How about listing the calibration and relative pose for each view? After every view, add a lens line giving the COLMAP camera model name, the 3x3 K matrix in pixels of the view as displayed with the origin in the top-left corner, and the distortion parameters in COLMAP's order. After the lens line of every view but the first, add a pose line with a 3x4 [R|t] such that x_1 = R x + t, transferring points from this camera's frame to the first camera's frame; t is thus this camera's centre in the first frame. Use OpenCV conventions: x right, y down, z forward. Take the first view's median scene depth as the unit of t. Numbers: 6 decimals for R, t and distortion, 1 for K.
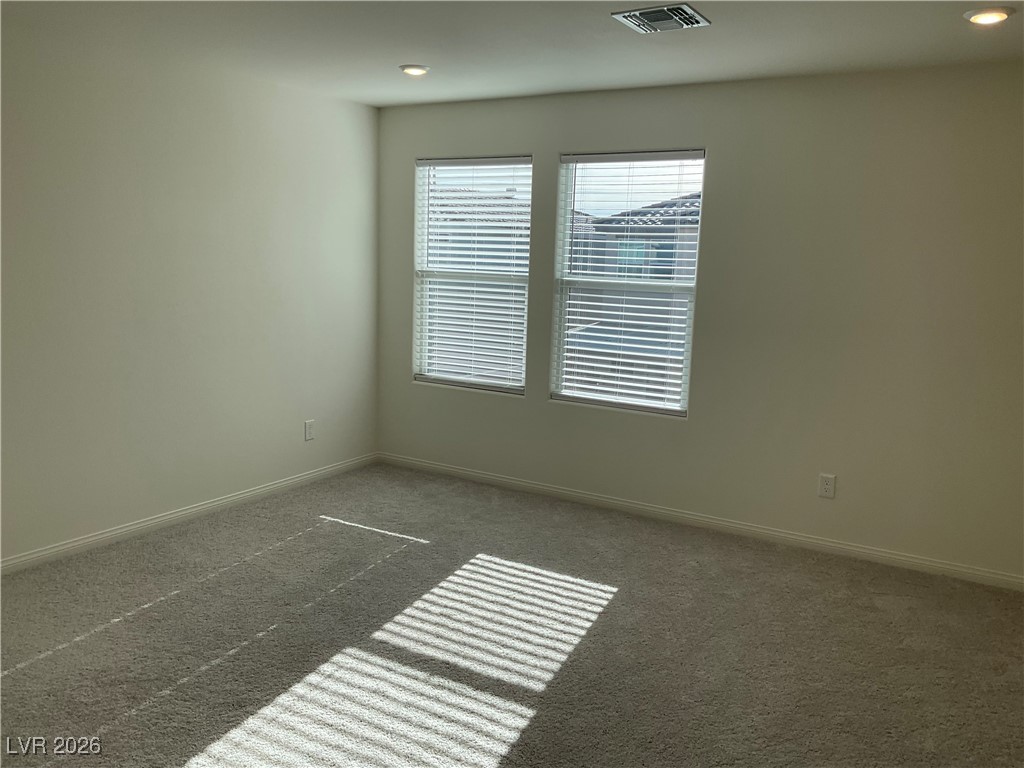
lens RADIAL K [[843.7, 0, 507.6], [0, 843.7, 384.0], [0, 0, 1]] dist [0.104877, -0.185448]
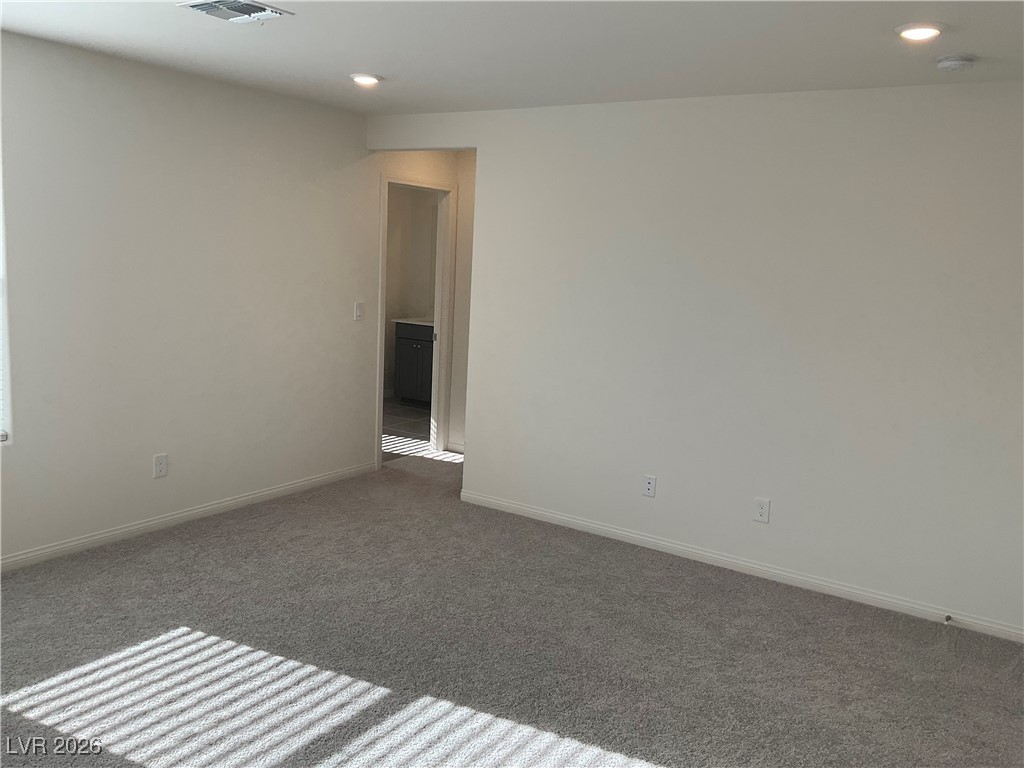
lens RADIAL K [[843.7, 0, 507.6], [0, 843.7, 384.0], [0, 0, 1]] dist [0.104877, -0.185448]
pose [[0.043053, -0.178389, 0.983018, -0.829152], [0.110000, 0.978794, 0.172805, -0.151113], [-0.992999, 0.100692, 0.061763, 0.696904]]
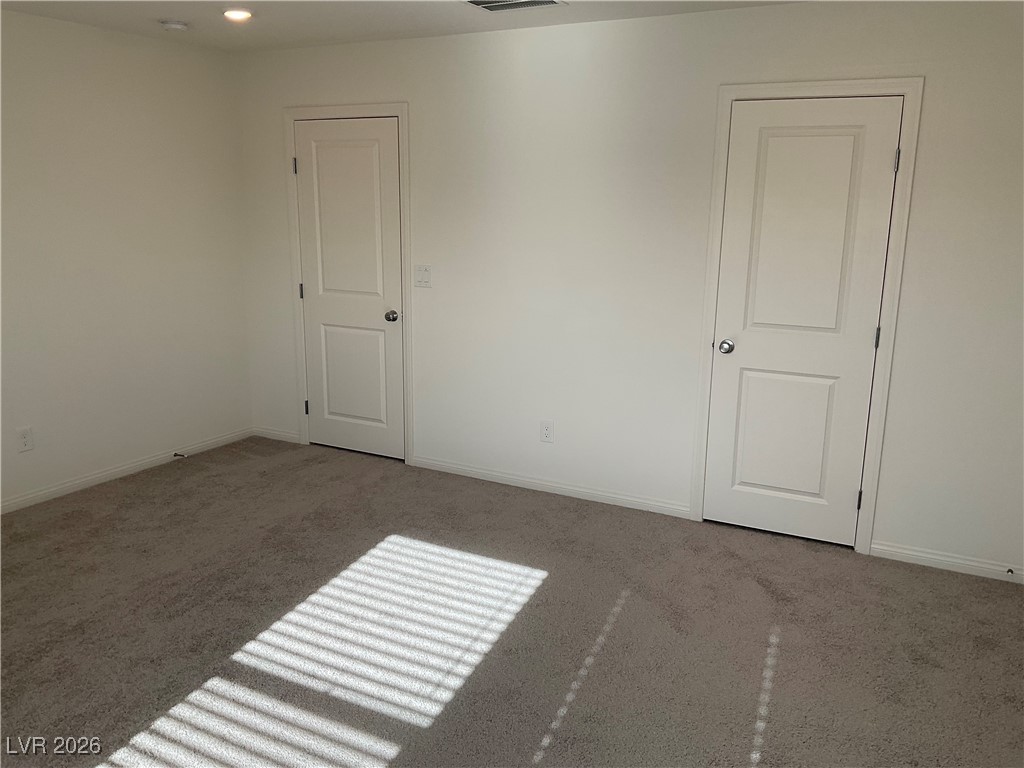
lens RADIAL K [[843.7, 0, 507.6], [0, 843.7, 384.0], [0, 0, 1]] dist [0.104877, -0.185448]
pose [[-0.998519, -0.034702, -0.041910, -0.219548], [-0.047772, 0.927823, 0.369950, -0.293909], [0.026047, 0.371404, -0.928106, 1.637735]]
